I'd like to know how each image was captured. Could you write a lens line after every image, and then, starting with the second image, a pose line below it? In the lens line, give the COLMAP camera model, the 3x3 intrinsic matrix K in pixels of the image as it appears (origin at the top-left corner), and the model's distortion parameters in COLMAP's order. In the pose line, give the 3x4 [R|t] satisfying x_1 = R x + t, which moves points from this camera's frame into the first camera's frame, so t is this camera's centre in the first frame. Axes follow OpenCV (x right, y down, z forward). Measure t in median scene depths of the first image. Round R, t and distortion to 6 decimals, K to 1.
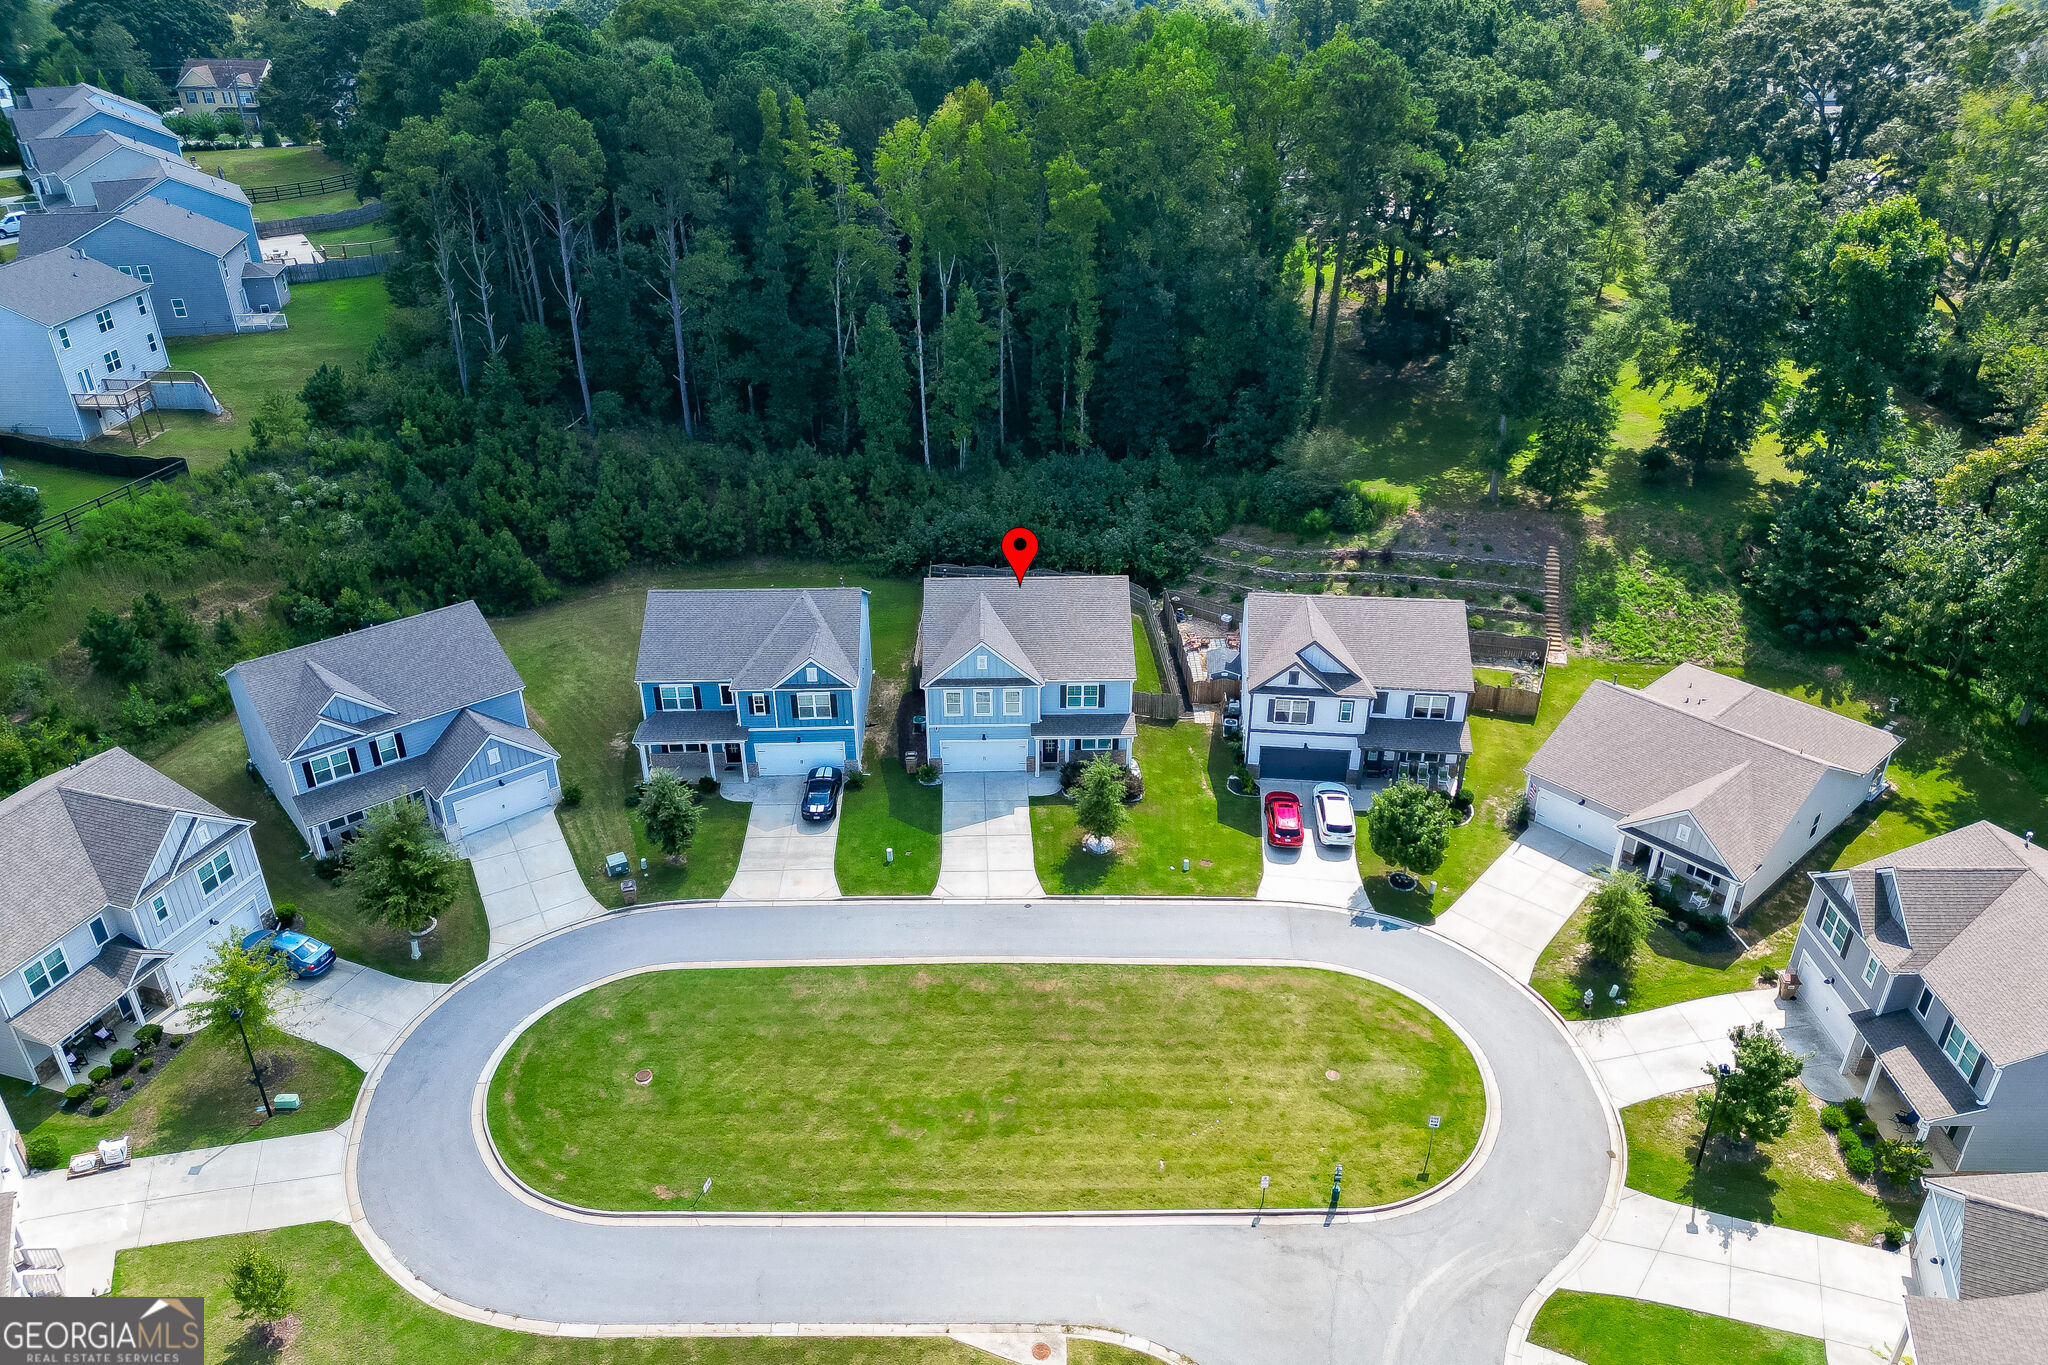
lens RADIAL K [[1475.7, 0, 1035.7], [0, 1475.7, 691.7], [0, 0, 1]] dist [0.056674, -0.049260]
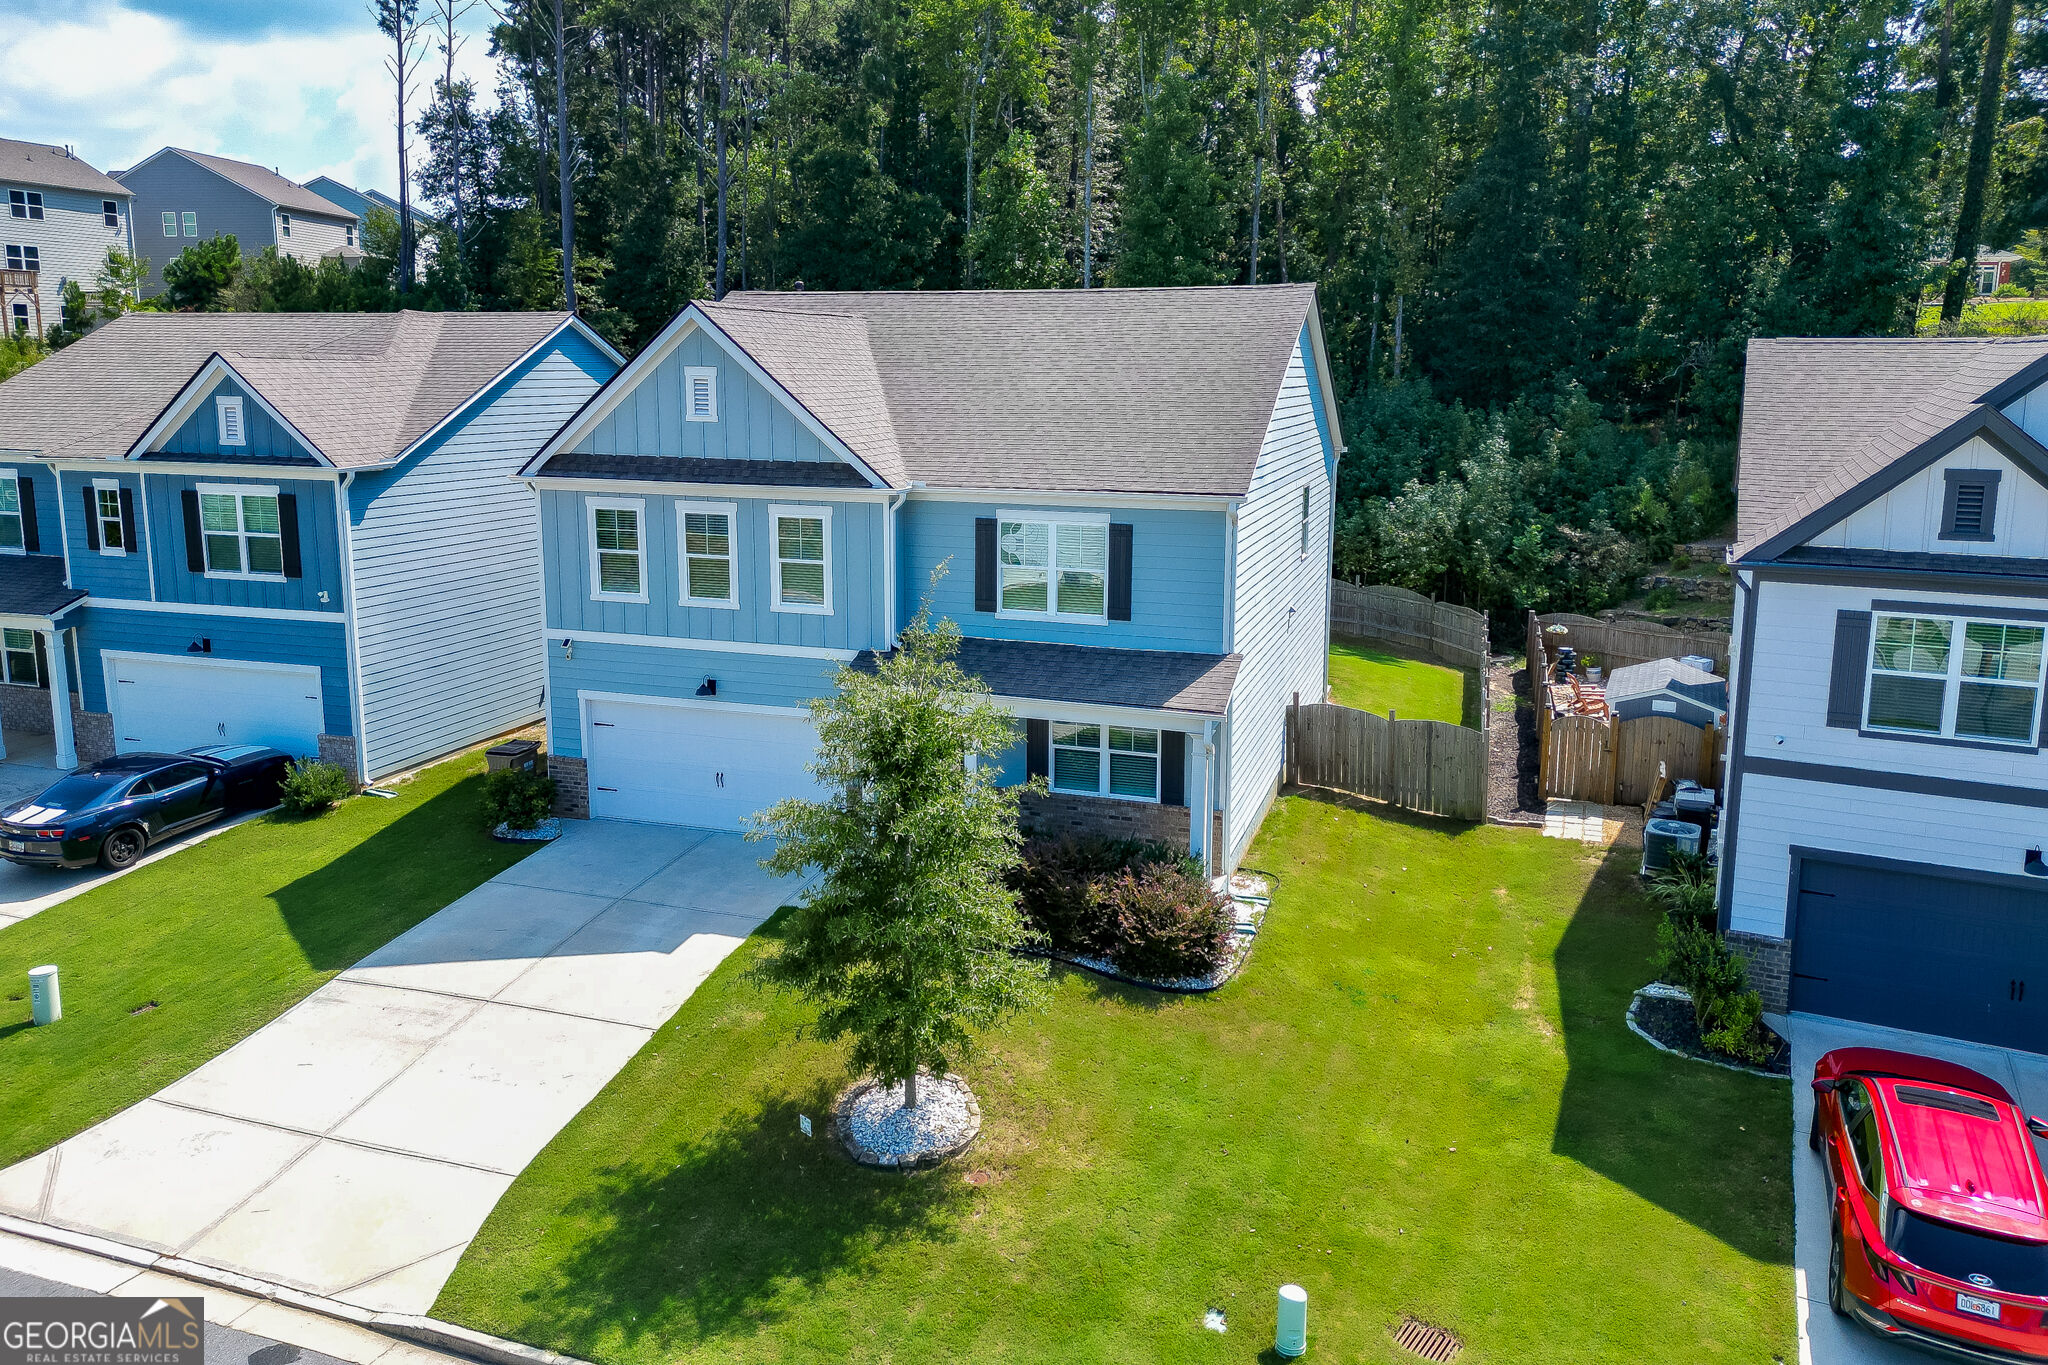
lens RADIAL K [[1475.7, 0, 1010.2], [0, 1475.7, 578.1], [0, 0, 1]] dist [0.056674, -0.049260]
pose [[0.935897, 0.055535, -0.347868, 0.119477], [-0.172239, 0.933550, -0.314354, 0.091666], [0.307294, 0.354119, 0.883272, 0.762622]]
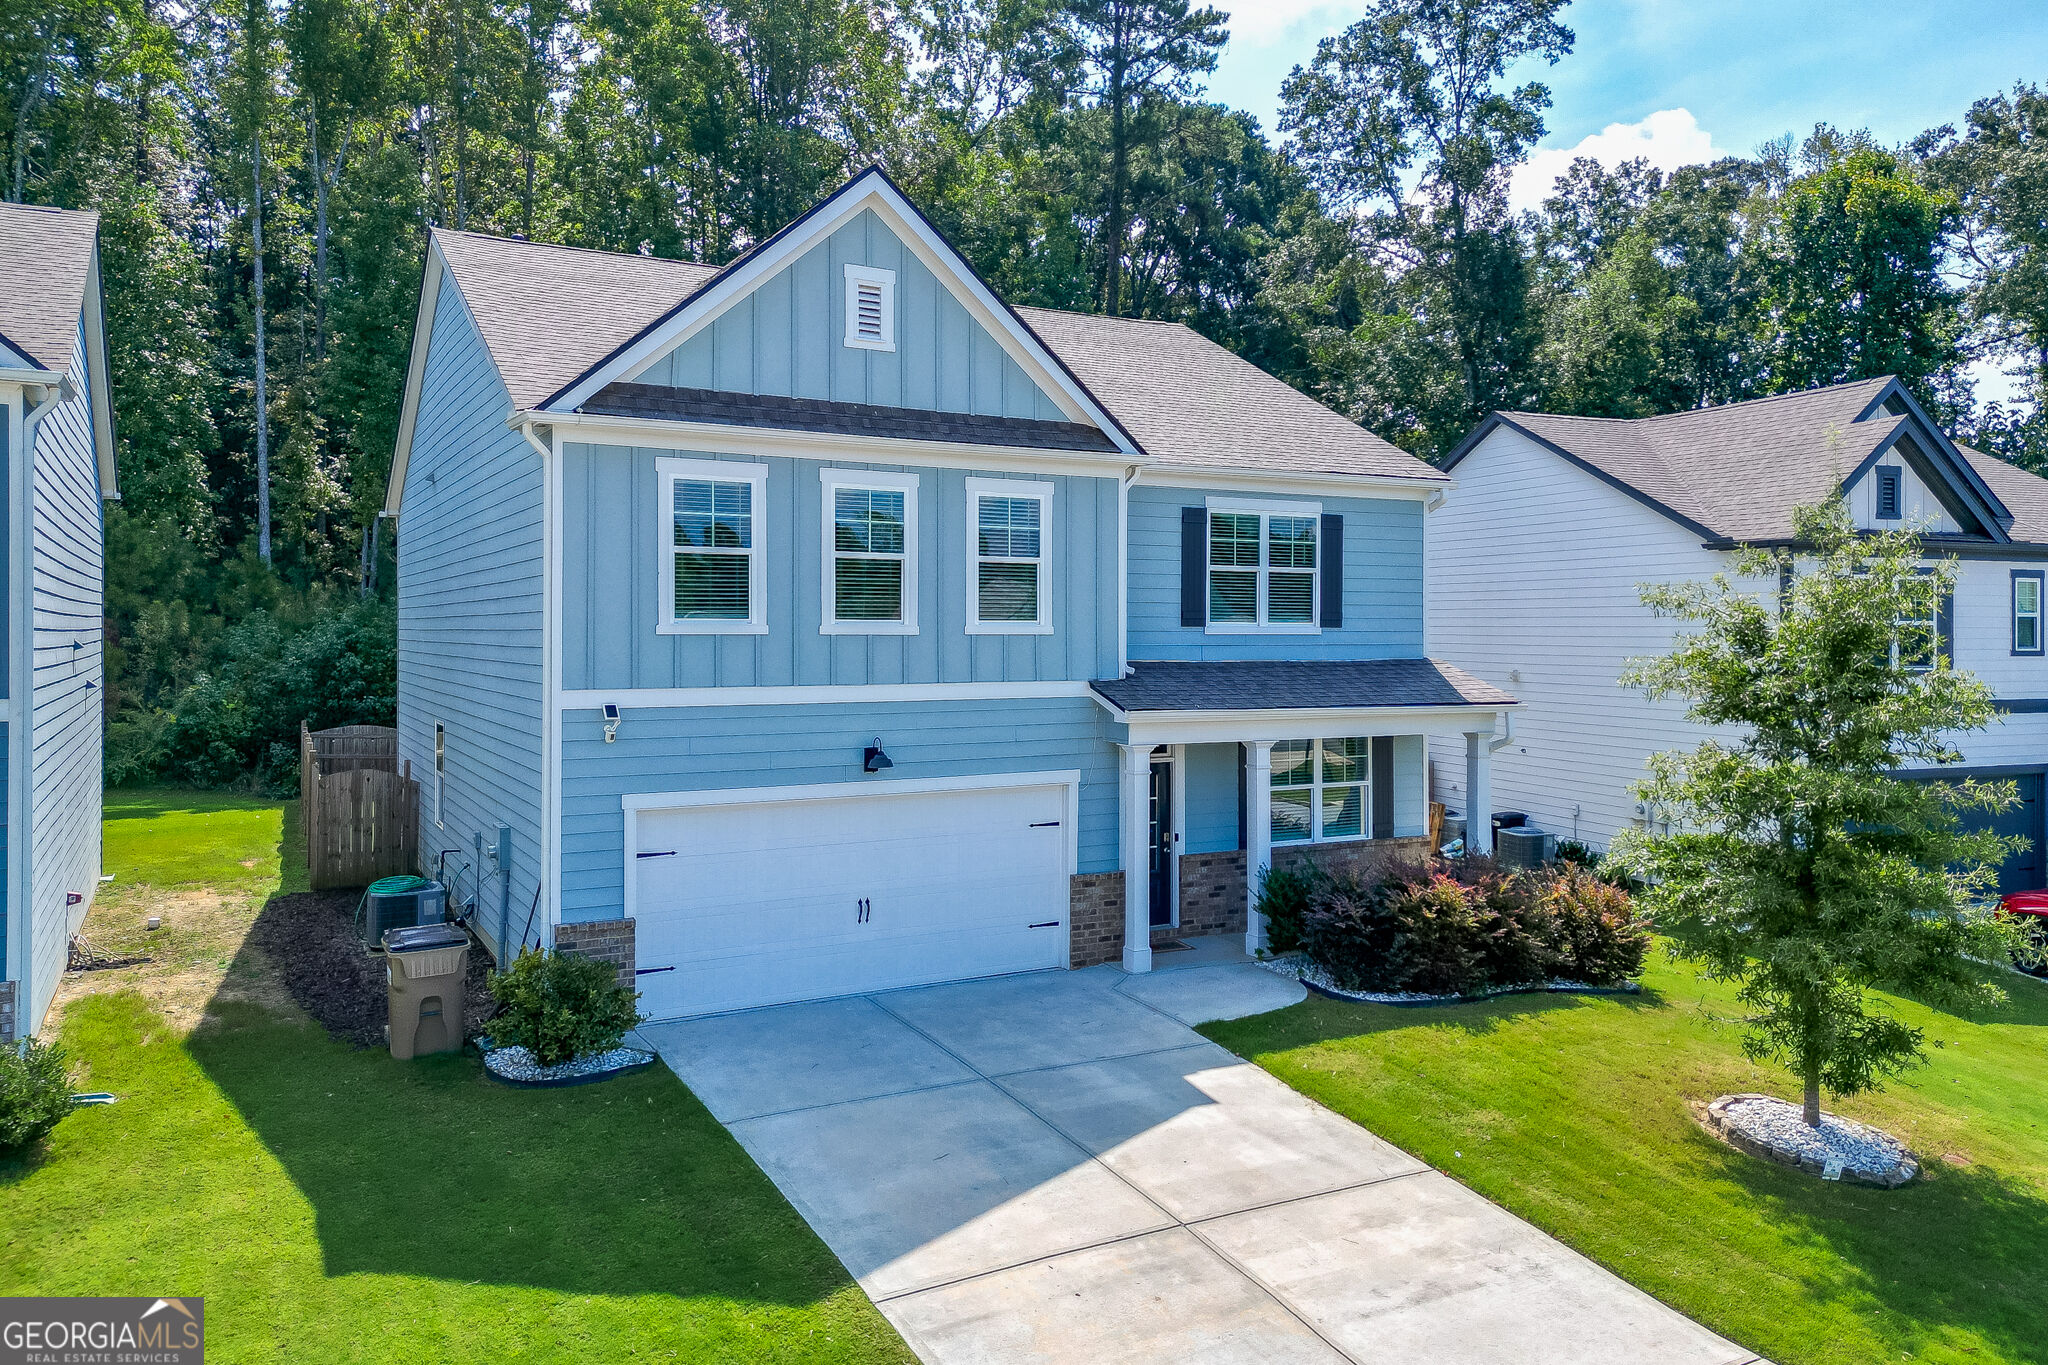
lens RADIAL K [[1475.7, 0, 1066.8], [0, 1475.7, 622.3], [0, 0, 1]] dist [0.056674, -0.049260]
pose [[0.886830, 0.004440, 0.462075, -0.099769], [0.221851, 0.873083, -0.434174, 0.101965], [-0.405358, 0.487551, 0.773291, 0.845640]]
